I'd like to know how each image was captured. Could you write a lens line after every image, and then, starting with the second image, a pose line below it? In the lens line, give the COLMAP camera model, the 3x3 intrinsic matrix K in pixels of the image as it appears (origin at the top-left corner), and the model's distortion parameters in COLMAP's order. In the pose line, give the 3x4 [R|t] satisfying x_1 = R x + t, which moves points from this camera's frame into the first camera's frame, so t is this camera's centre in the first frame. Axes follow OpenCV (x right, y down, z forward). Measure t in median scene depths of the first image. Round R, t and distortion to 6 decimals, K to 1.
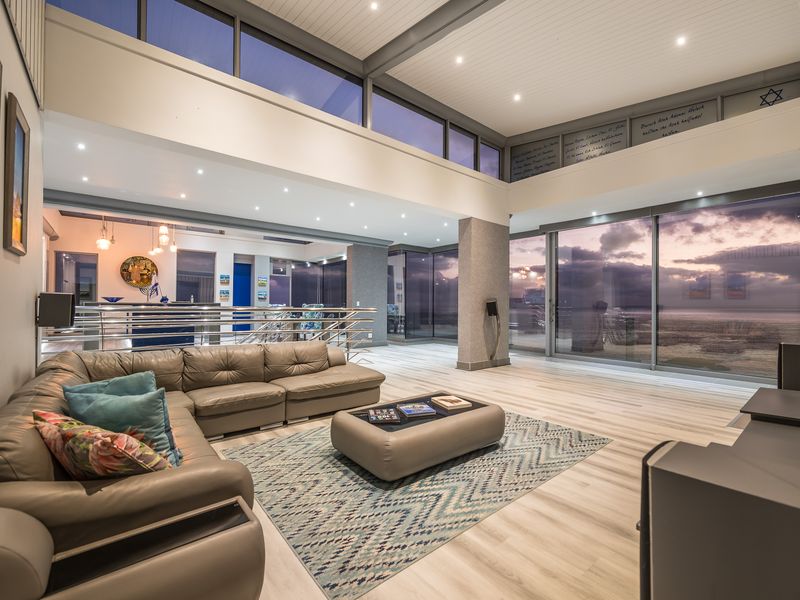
lens RADIAL K [[353.3, 0, 399.0], [0, 353.3, 300.8], [0, 0, 1]] dist [0.001907, 0.000576]
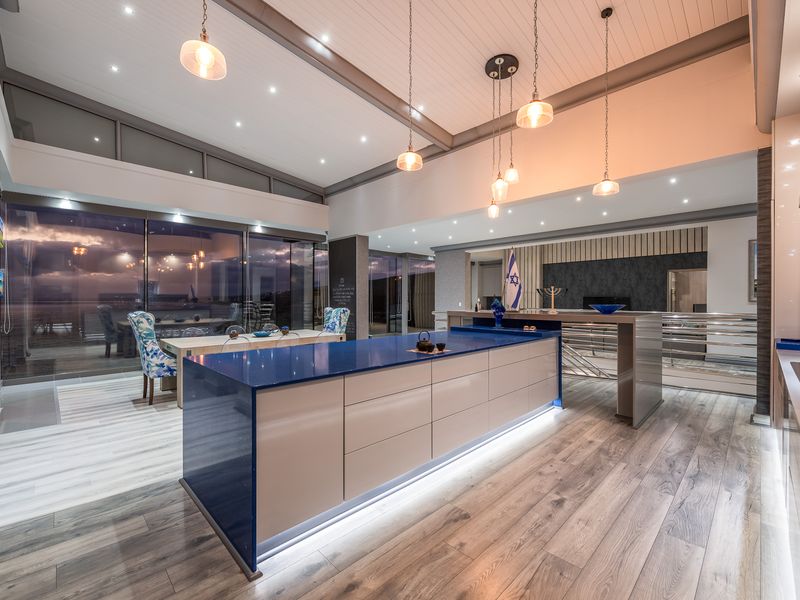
lens RADIAL K [[353.3, 0, 400.3], [0, 353.3, 300.9], [0, 0, 1]] dist [0.001907, 0.000576]
pose [[-0.095254, -0.009648, 0.995406, -3.394602], [-0.013155, 0.999878, 0.008432, -0.038989], [-0.995366, -0.012292, -0.095370, 3.496728]]
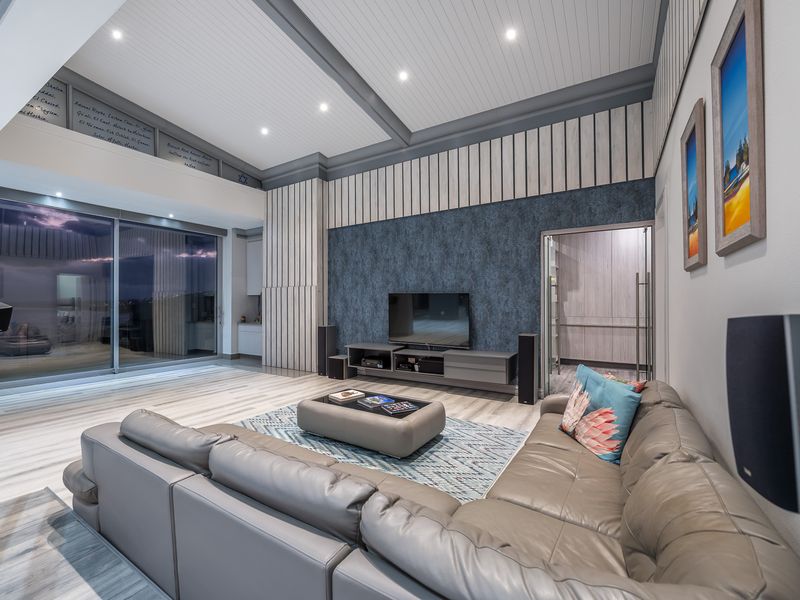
lens RADIAL K [[353.3, 0, 400.1], [0, 353.3, 300.8], [0, 0, 1]] dist [0.001907, 0.000576]
pose [[-0.333190, 0.004352, 0.942850, -1.159626], [-0.013126, 0.999871, -0.009254, -0.022780], [-0.942768, -0.015460, -0.333090, 1.390017]]
